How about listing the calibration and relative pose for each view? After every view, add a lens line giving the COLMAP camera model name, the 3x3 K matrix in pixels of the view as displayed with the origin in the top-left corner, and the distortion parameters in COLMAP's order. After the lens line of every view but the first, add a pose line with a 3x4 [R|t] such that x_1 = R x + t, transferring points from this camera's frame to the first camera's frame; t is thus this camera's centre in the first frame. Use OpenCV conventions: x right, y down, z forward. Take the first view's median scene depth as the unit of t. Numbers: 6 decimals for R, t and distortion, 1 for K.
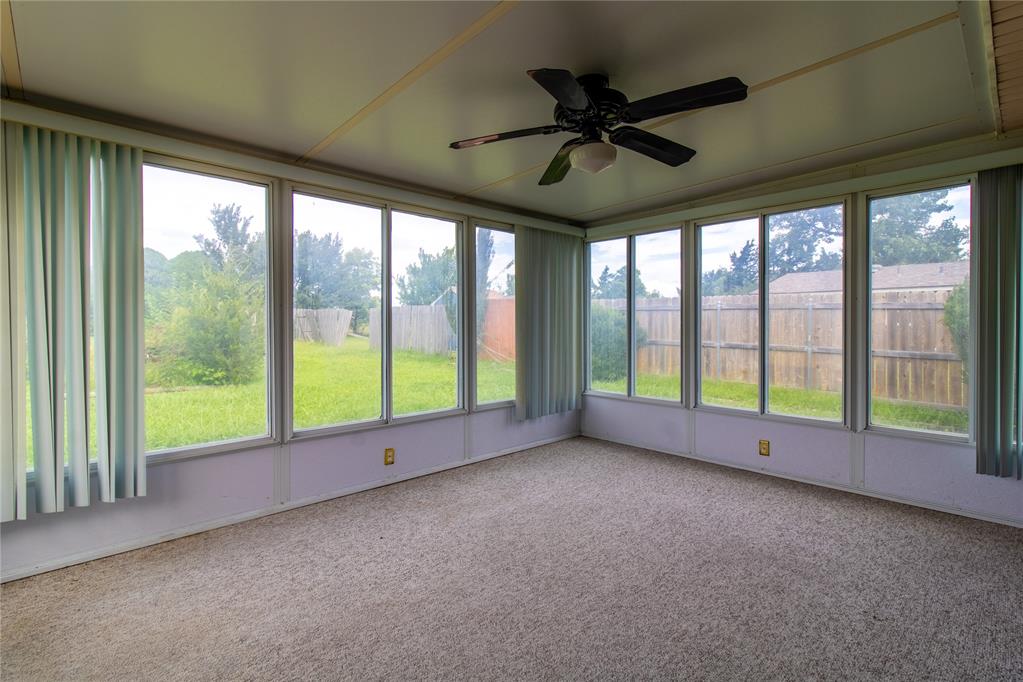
lens RADIAL K [[483.5, 0, 510.5], [0, 483.5, 332.6], [0, 0, 1]] dist [0.001952, -0.001247]
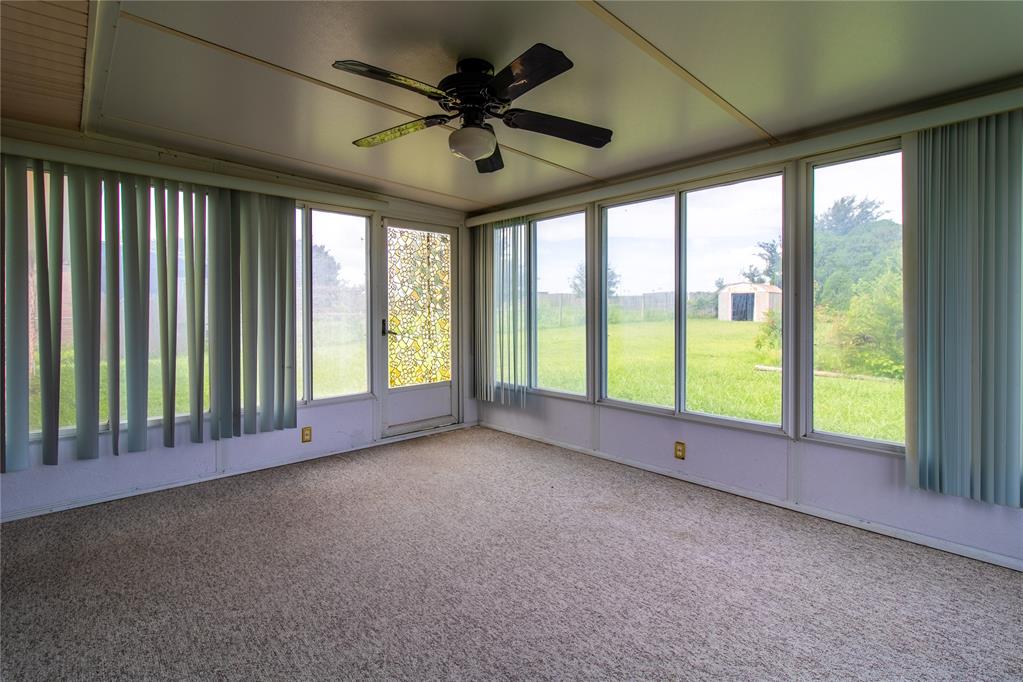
lens RADIAL K [[483.5, 0, 509.0], [0, 483.5, 311.4], [0, 0, 1]] dist [0.001952, -0.001247]
pose [[-0.022540, -0.003831, -0.999739, 0.729843], [-0.015587, 0.999872, -0.003481, -0.010309], [0.999624, 0.015505, -0.022597, 0.693229]]
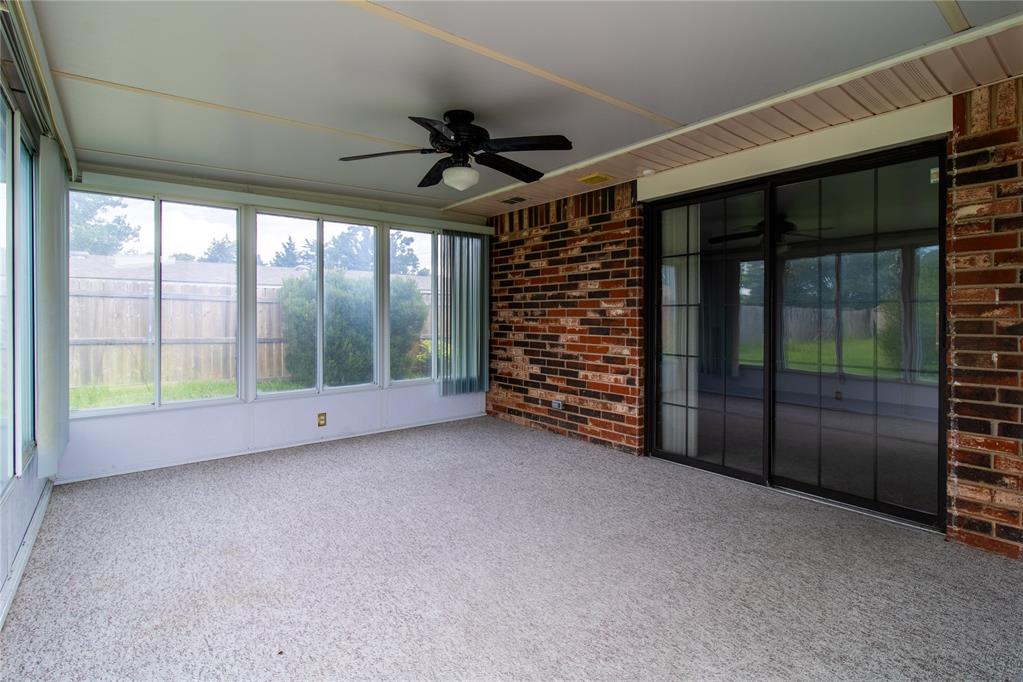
lens RADIAL K [[483.5, 0, 519.7], [0, 483.5, 321.5], [0, 0, 1]] dist [0.001952, -0.001247]
pose [[0.061564, -0.013903, 0.998006, -0.656928], [0.019075, 0.999737, 0.012750, -0.002961], [-0.997921, 0.018252, 0.061813, 0.491439]]
